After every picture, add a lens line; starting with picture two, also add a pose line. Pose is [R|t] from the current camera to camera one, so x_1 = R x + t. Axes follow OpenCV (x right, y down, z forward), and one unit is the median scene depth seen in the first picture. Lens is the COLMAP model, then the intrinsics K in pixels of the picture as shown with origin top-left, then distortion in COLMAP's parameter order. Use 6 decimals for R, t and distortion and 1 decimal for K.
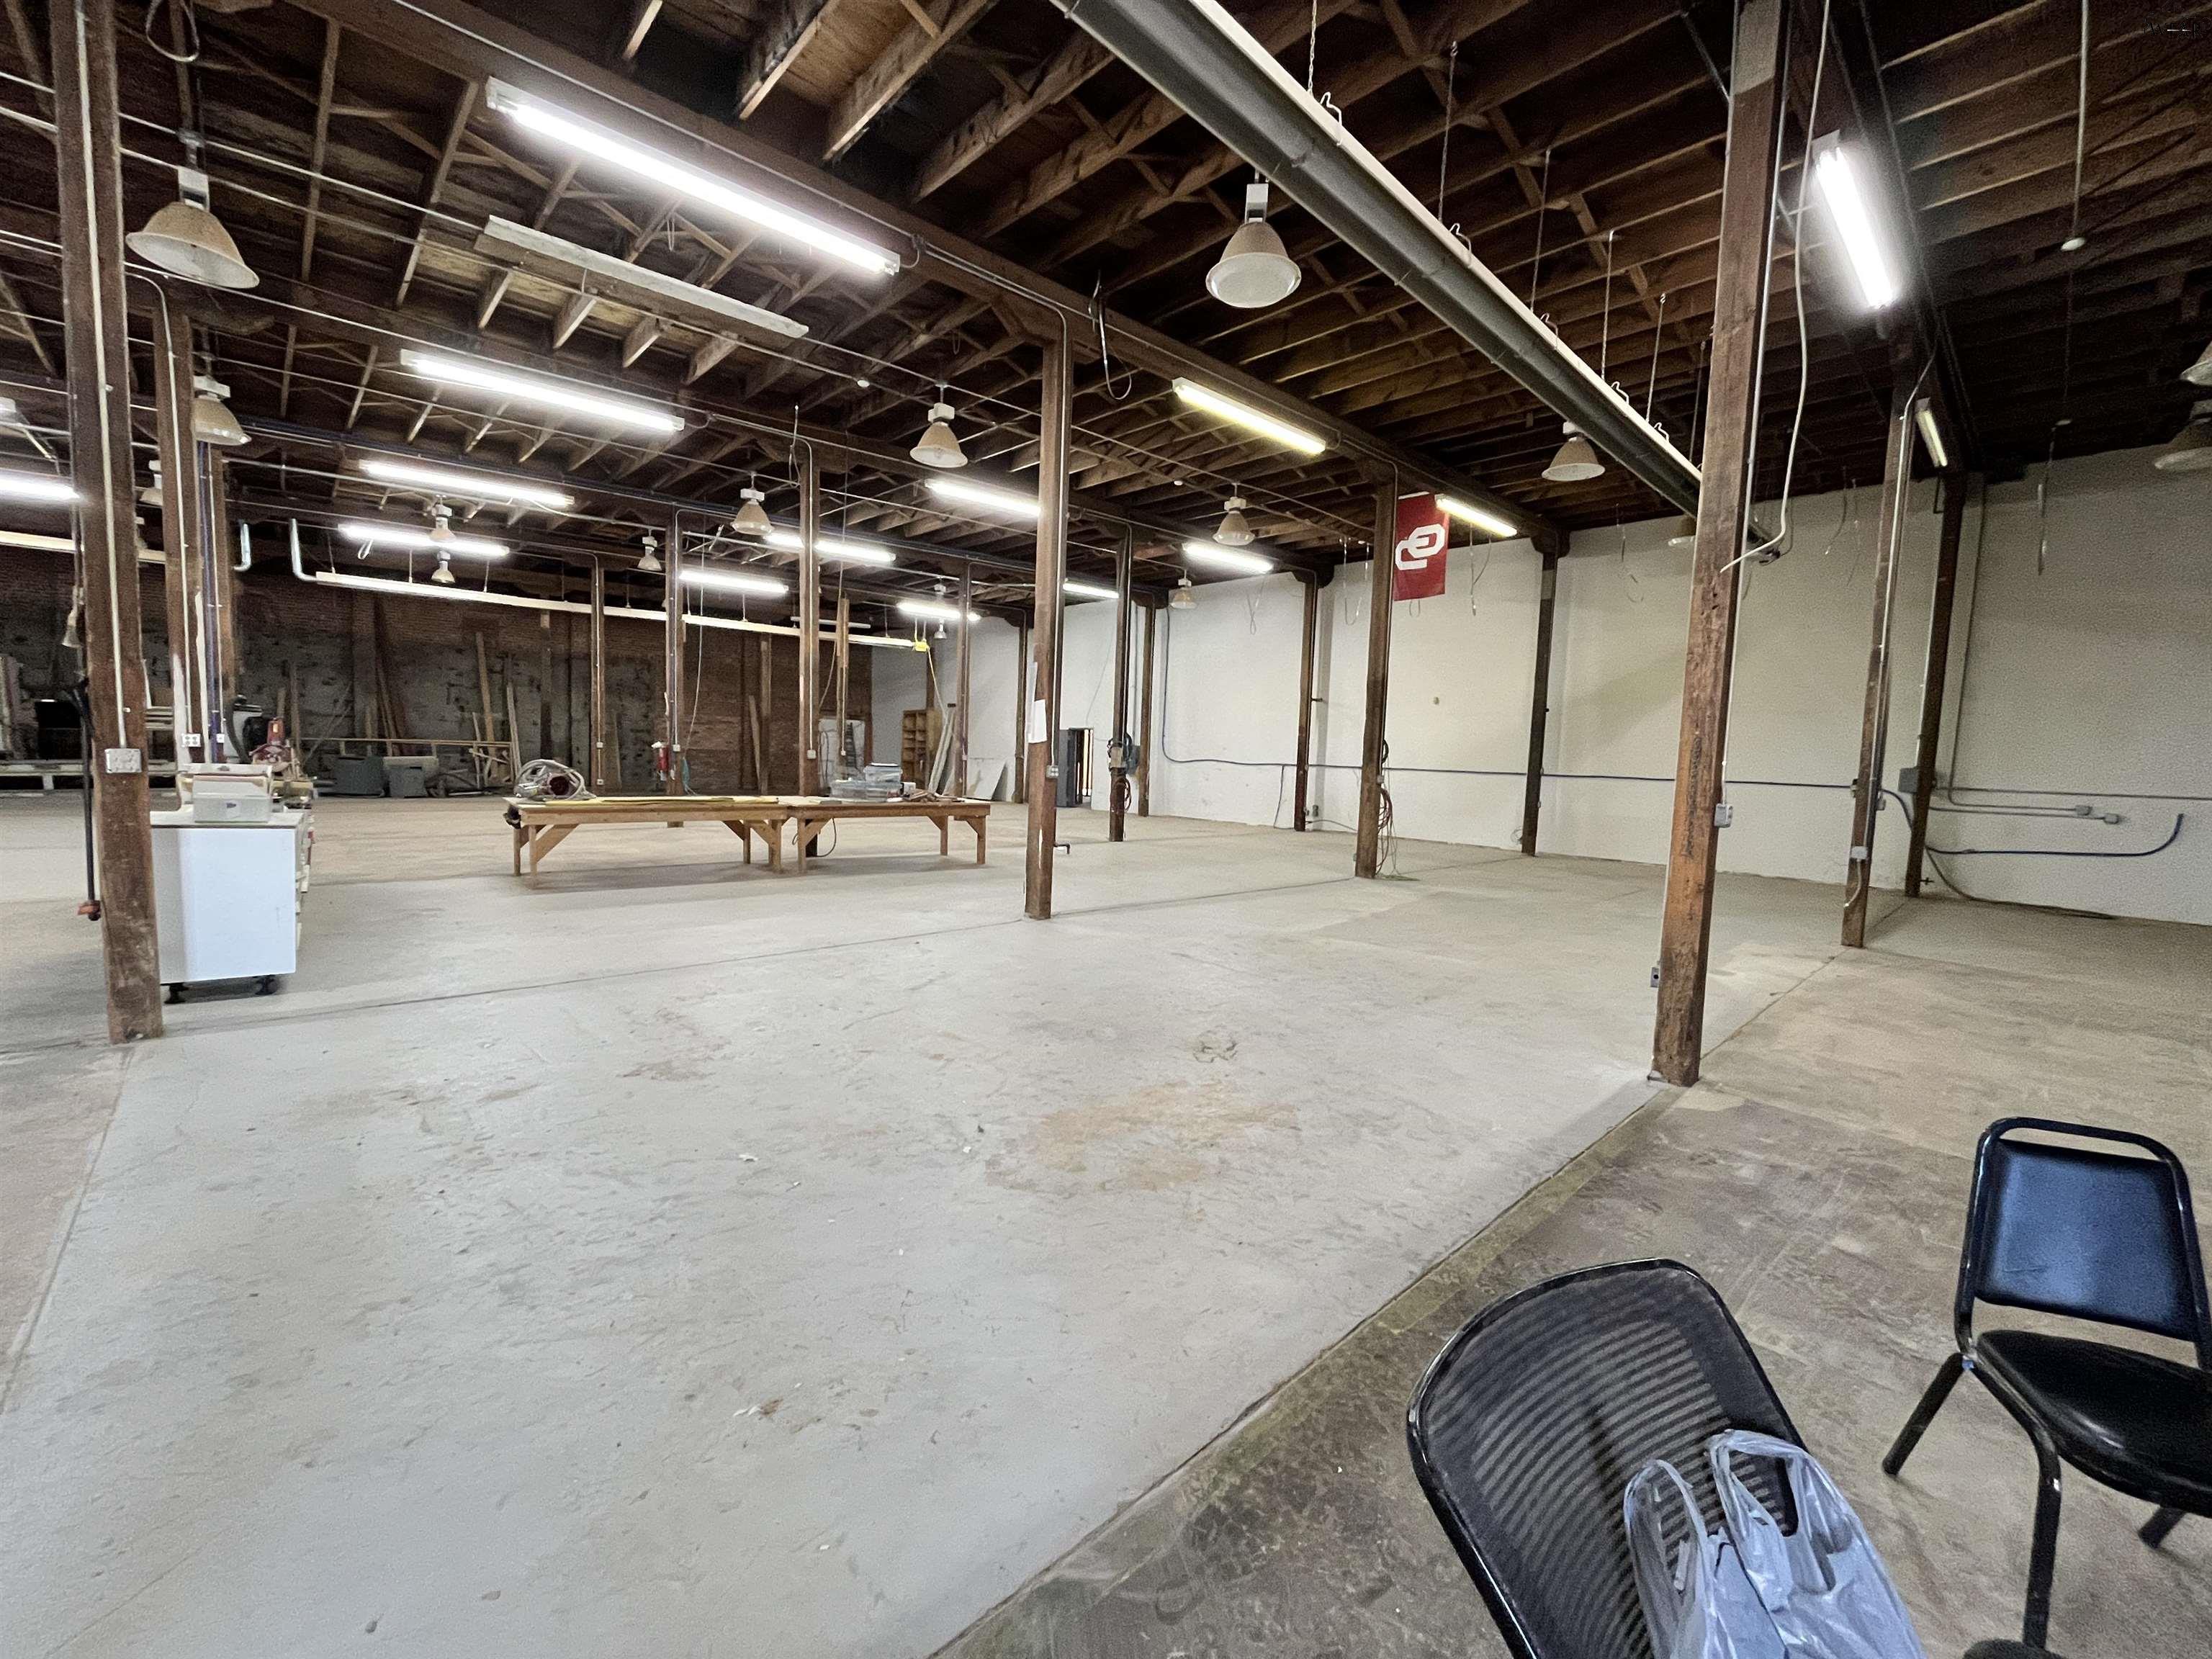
lens RADIAL K [[895.0, 0, 1107.2], [0, 895.0, 824.3], [0, 0, 1]] dist [-0.002974, 0.000261]
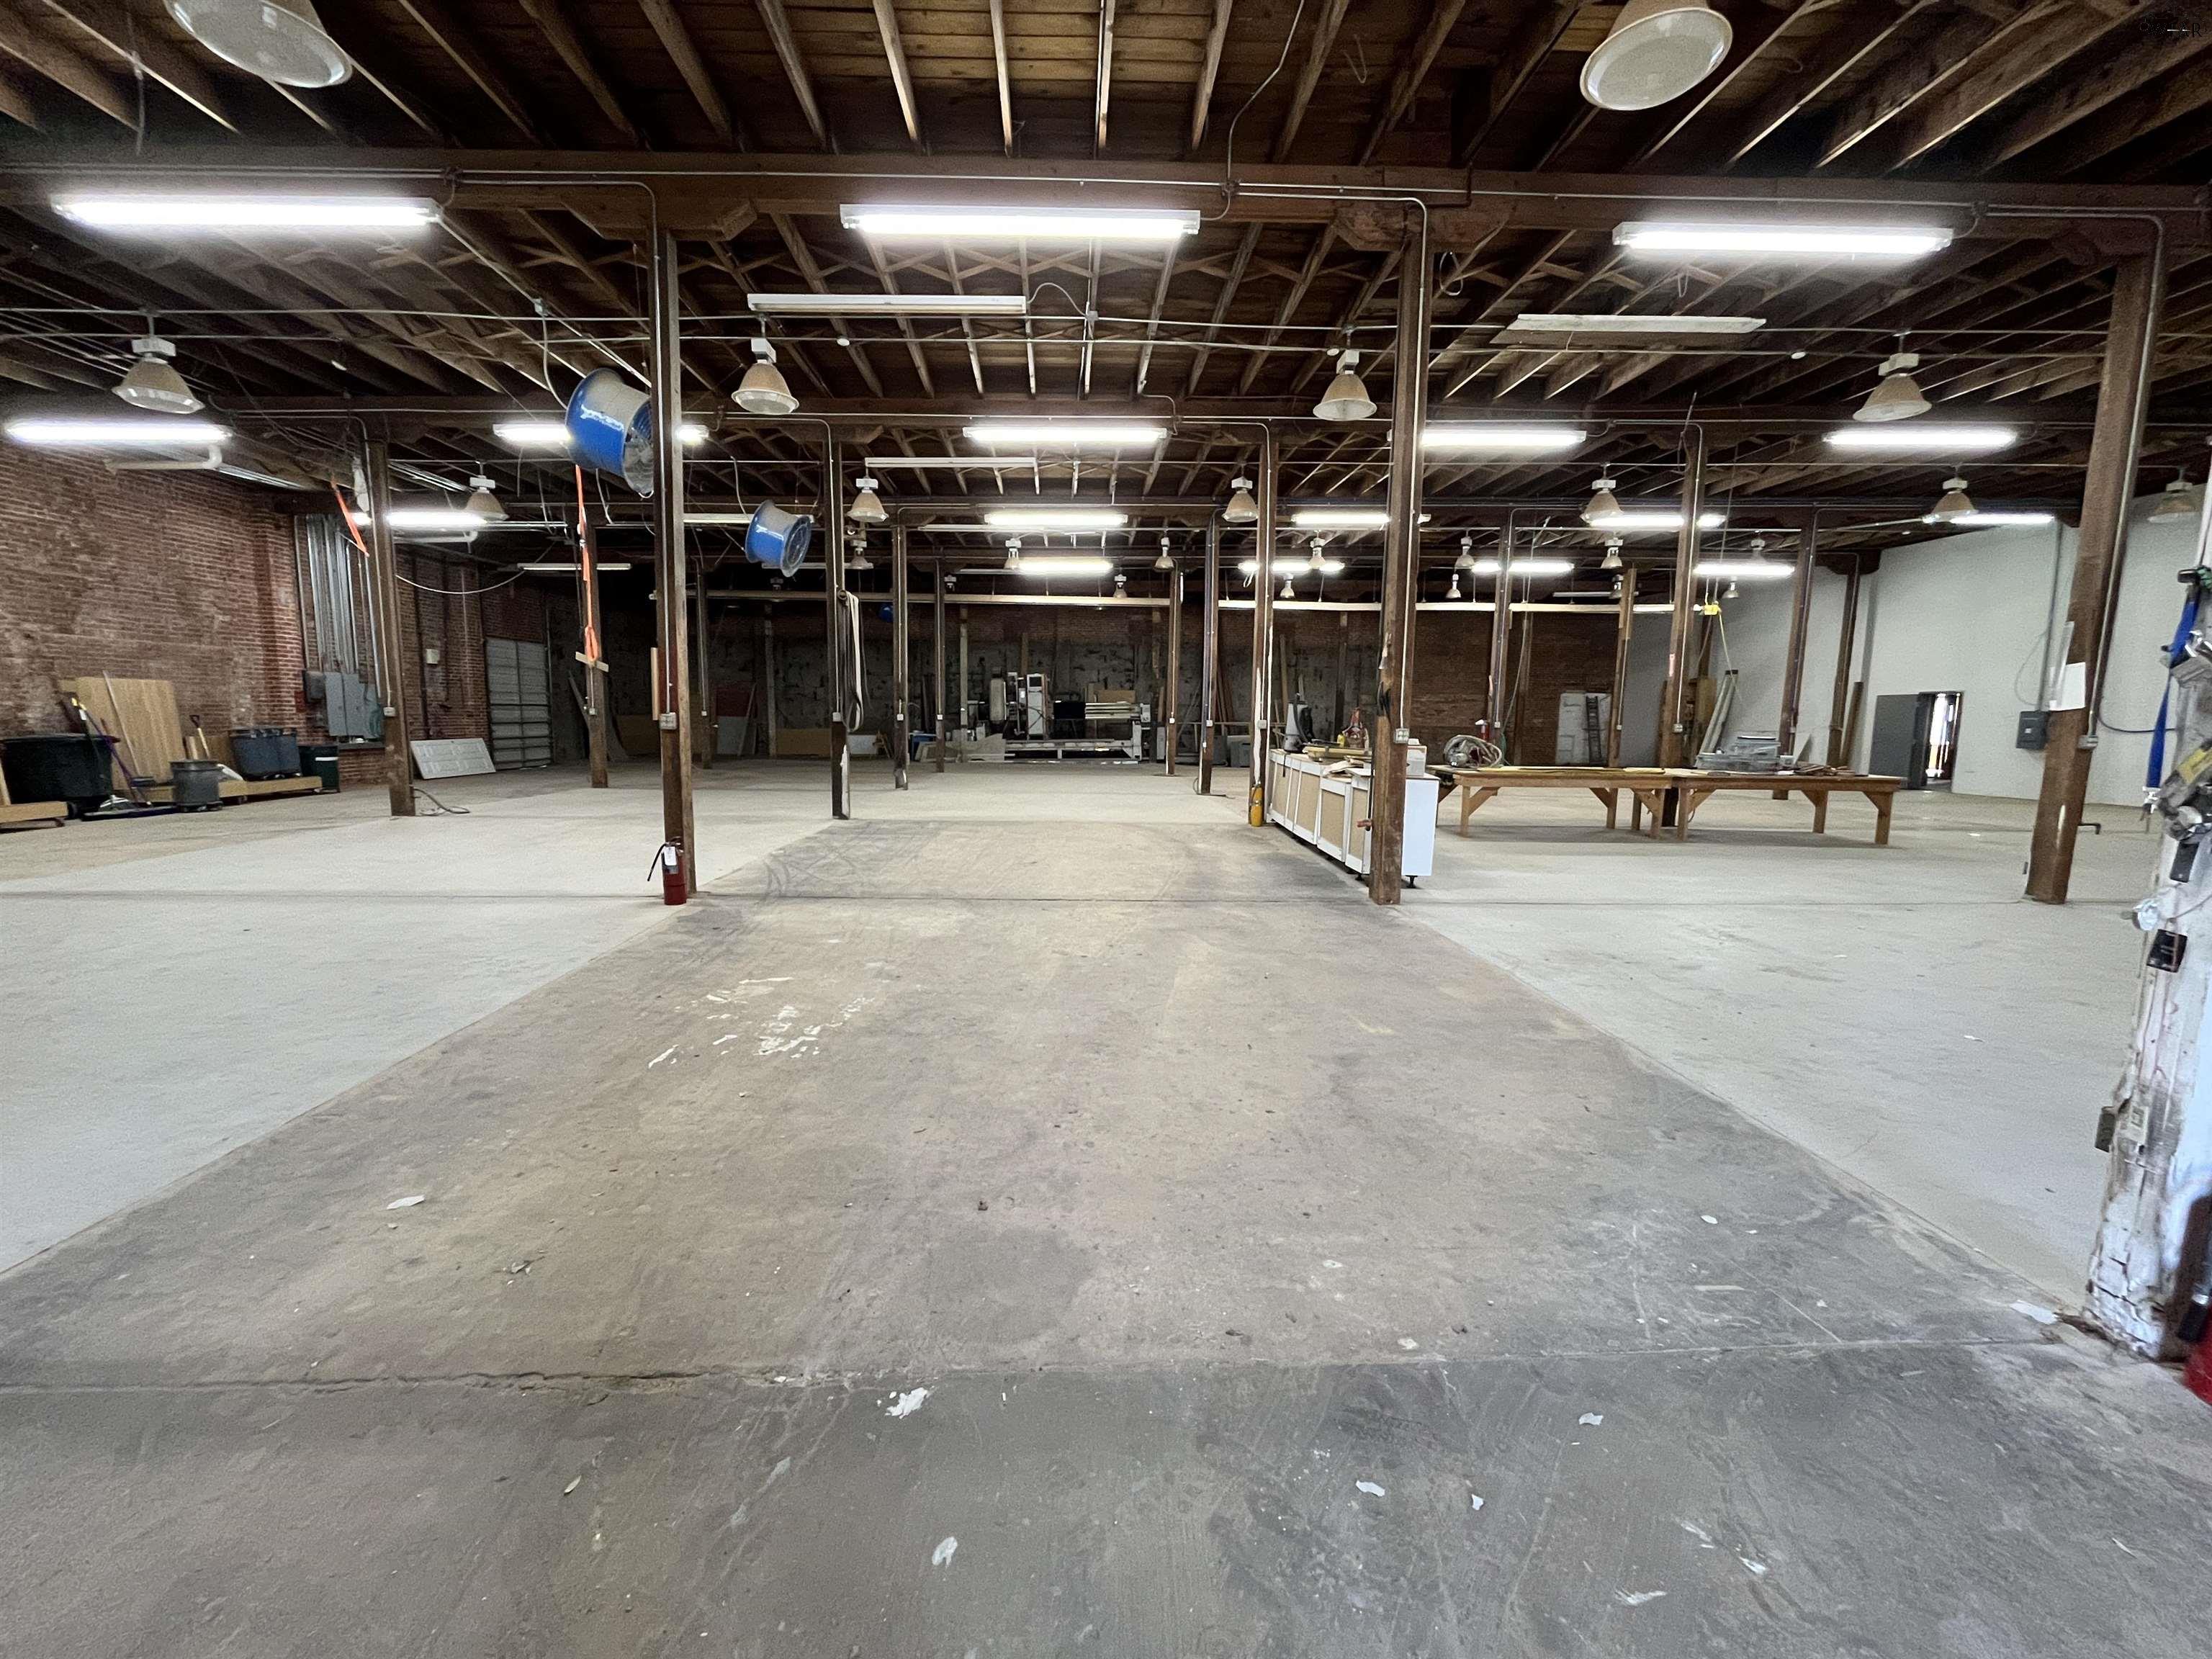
lens RADIAL K [[895.0, 0, 1102.8], [0, 895.0, 829.2], [0, 0, 1]] dist [-0.002974, 0.000261]
pose [[0.756730, 0.057488, -0.651194, -0.158606], [-0.036864, 0.998293, 0.045292, 0.017611], [0.652687, -0.010269, 0.757558, -0.237247]]
